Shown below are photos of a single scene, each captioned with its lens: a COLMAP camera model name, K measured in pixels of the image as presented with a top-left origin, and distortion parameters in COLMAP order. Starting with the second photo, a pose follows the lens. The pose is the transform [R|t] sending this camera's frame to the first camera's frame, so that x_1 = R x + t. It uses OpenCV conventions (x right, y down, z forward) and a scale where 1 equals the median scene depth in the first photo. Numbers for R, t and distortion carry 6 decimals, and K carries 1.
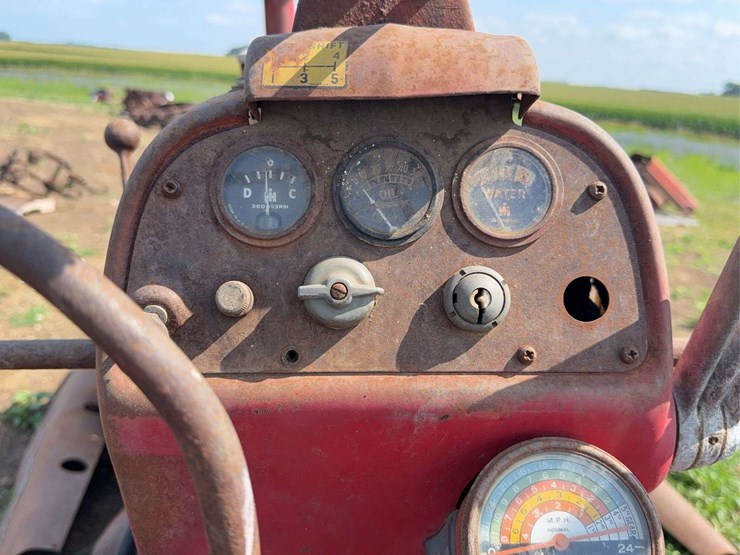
lens RADIAL K [[657.8, 0, 369.2], [0, 657.8, 279.3], [0, 0, 1]] dist [0.073028, -0.134887]
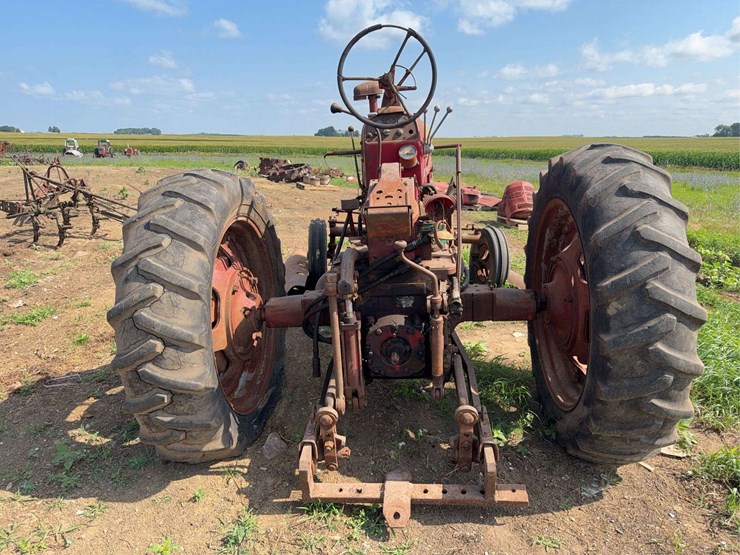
lens RADIAL K [[524.5, 0, 372.4], [0, 524.5, 280.9], [0, 0, 1]] dist [0.039104, -0.043156]
pose [[0.992528, -0.038519, -0.115778, 0.589392], [0.033434, 0.998403, -0.045544, 2.655014], [0.117347, 0.041333, 0.992230, -6.936492]]
